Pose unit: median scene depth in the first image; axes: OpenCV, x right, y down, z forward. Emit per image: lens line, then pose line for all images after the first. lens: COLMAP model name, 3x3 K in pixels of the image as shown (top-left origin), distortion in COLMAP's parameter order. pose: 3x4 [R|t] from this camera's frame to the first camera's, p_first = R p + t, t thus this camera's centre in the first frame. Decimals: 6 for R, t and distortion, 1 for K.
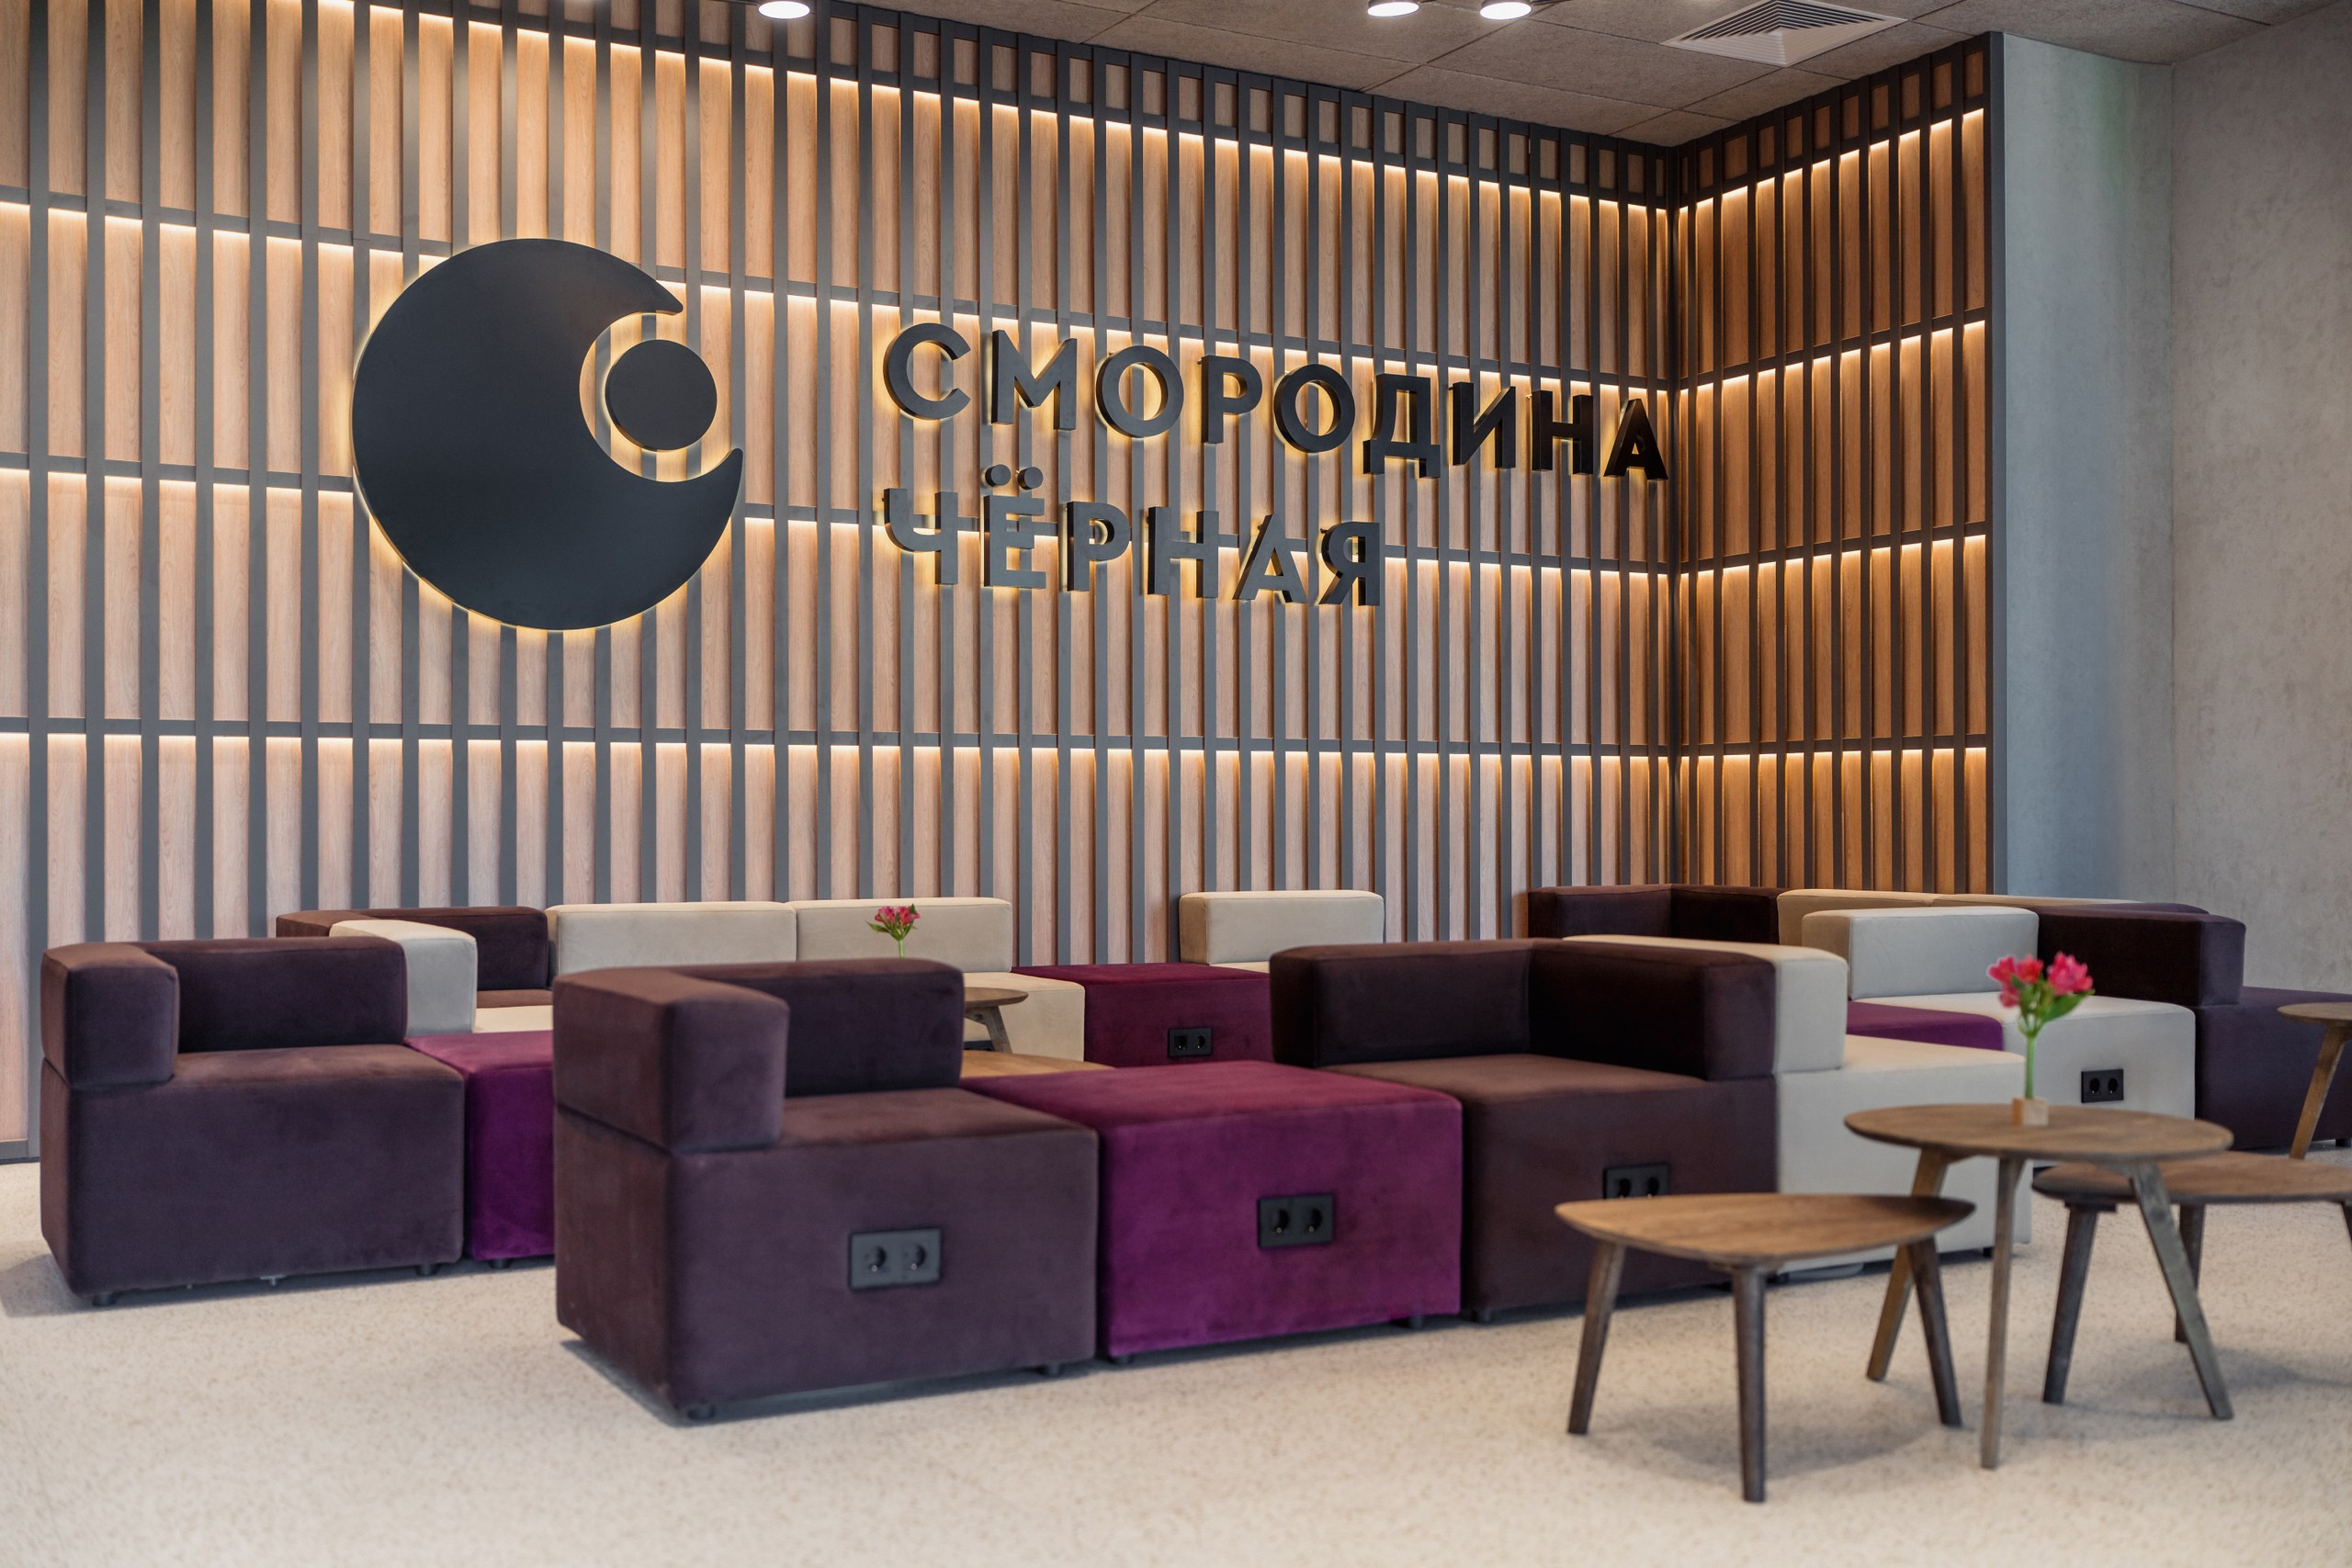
lens RADIAL K [[2398.9, 0, 1174.3], [0, 2398.9, 803.5], [0, 0, 1]] dist [-0.014609, 0.000000]
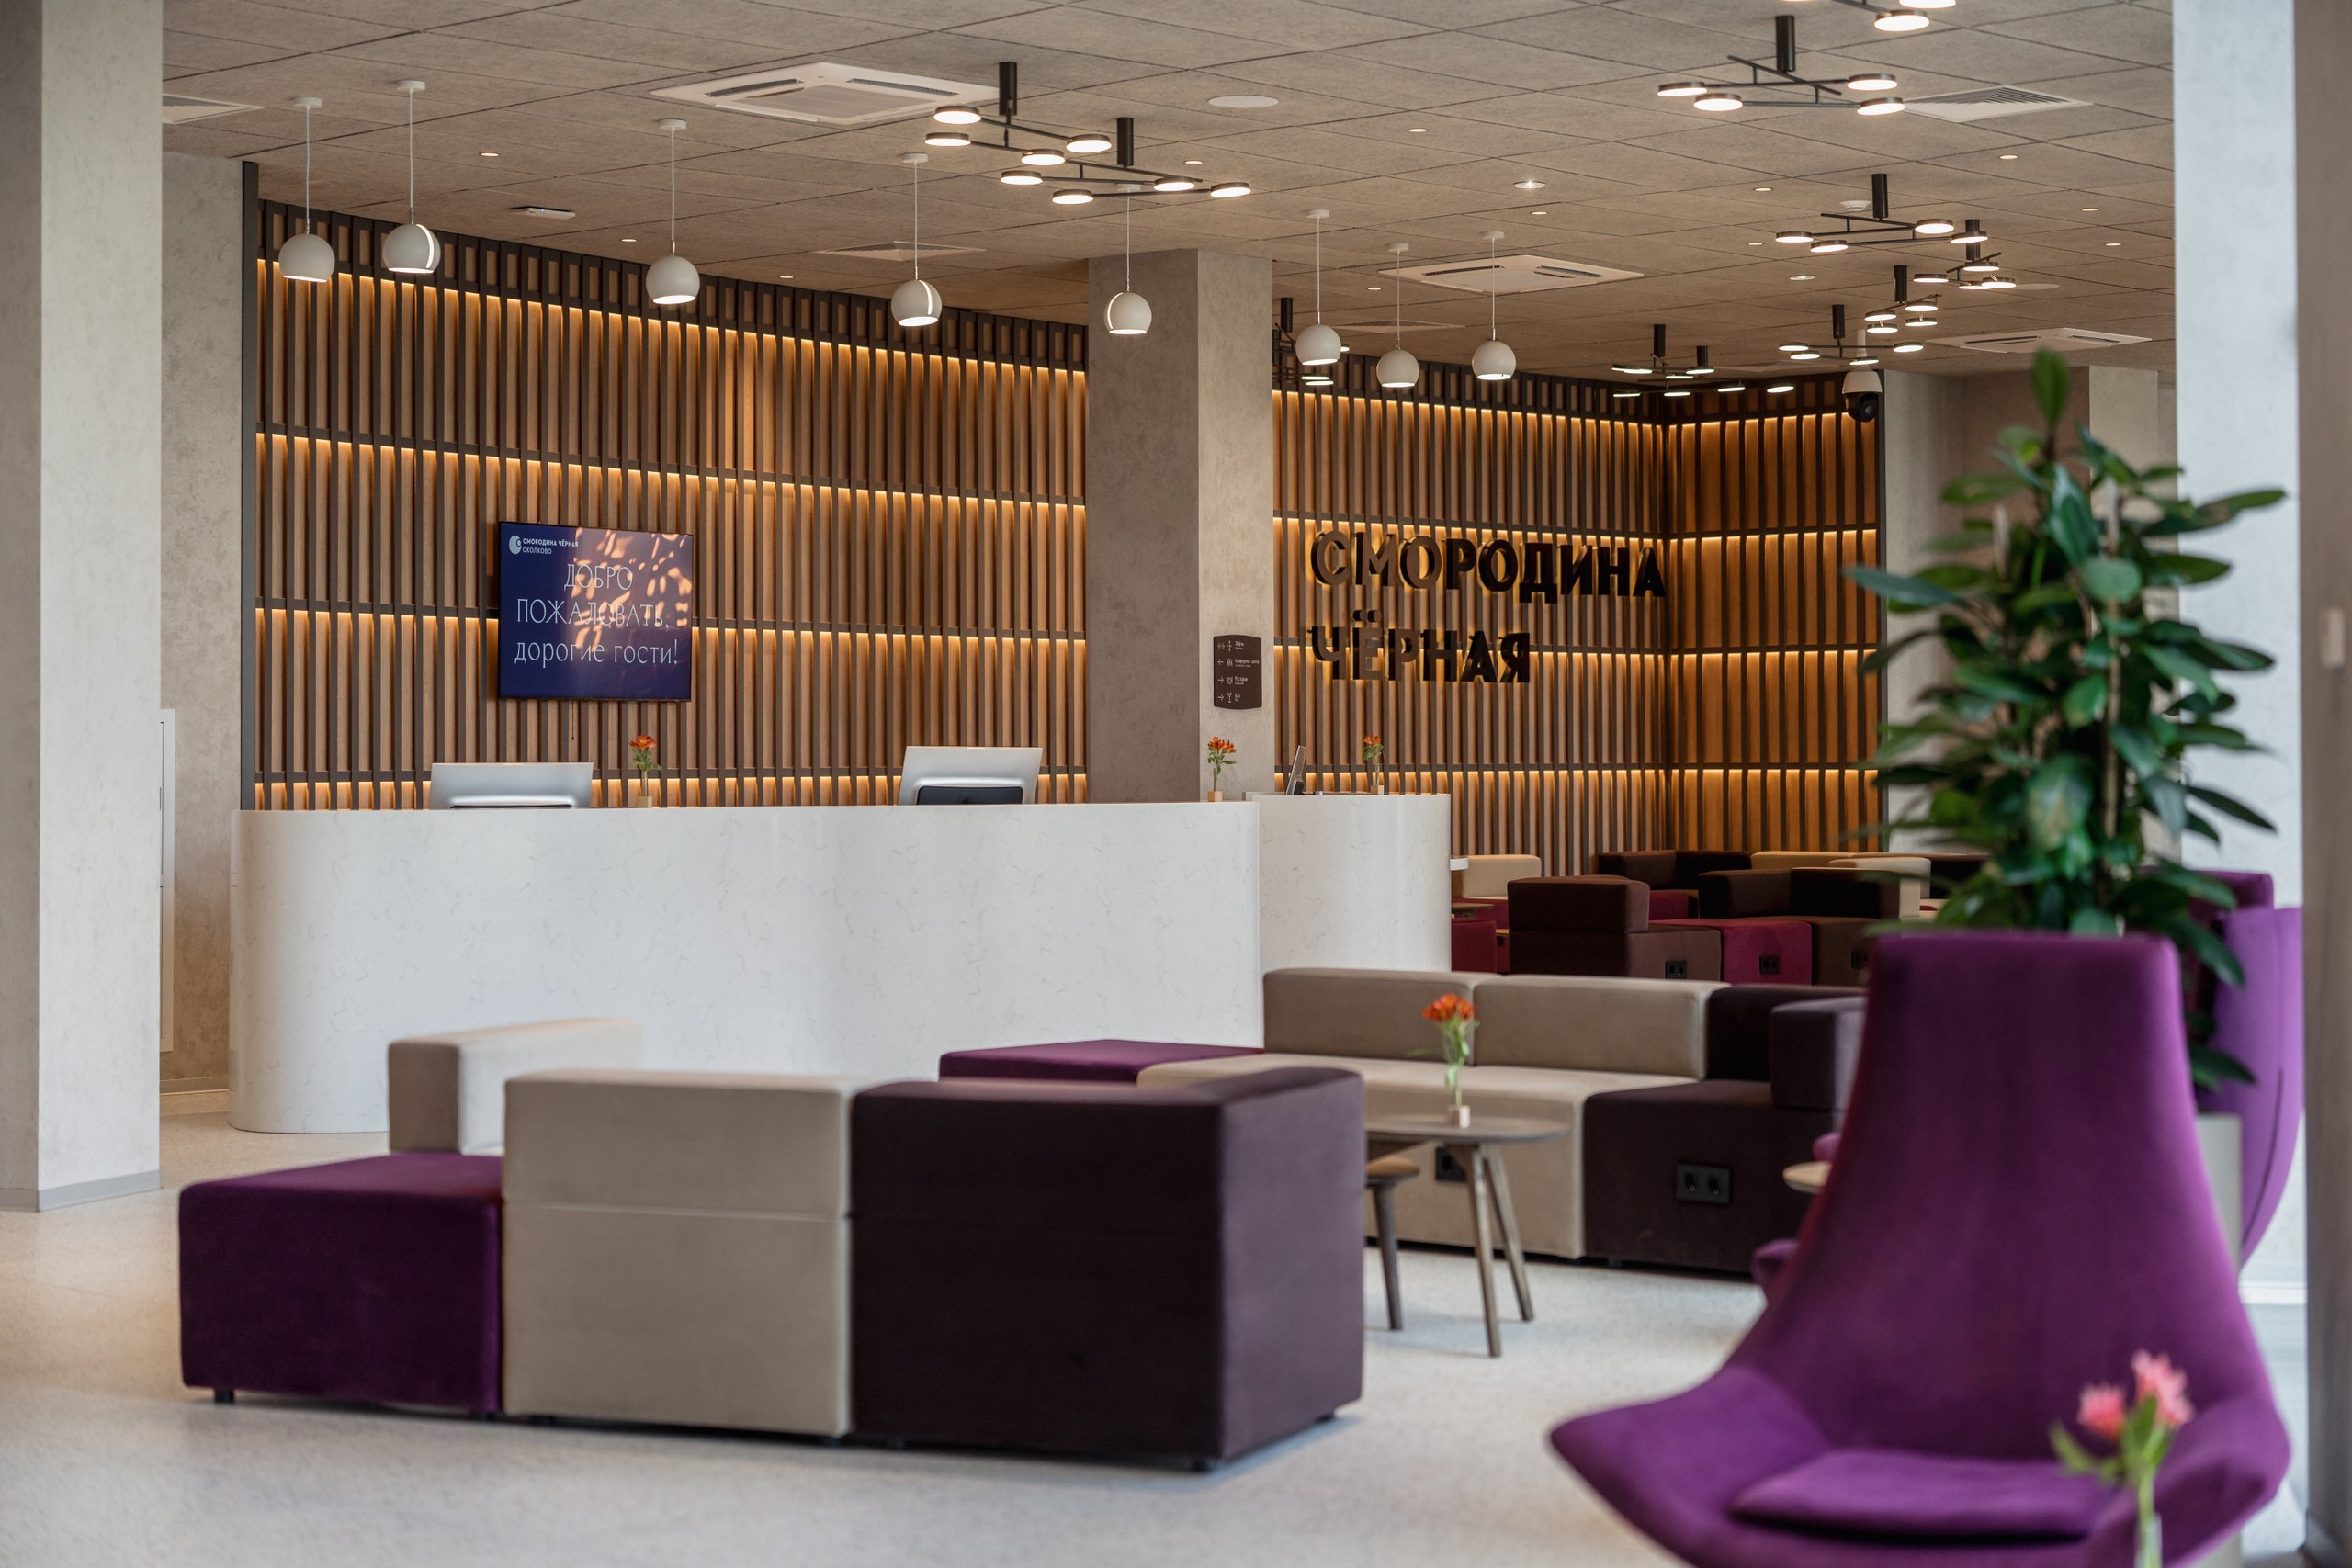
lens RADIAL K [[4091.2, 0, 1151.7], [0, 4091.2, 706.3], [0, 0, 1]] dist [-0.042190, 0.000000]
pose [[0.958630, 0.000511, 0.284656, -1.003600], [0.002075, 0.999959, -0.008782, -0.043369], [-0.284649, 0.009009, 0.958590, -1.692401]]
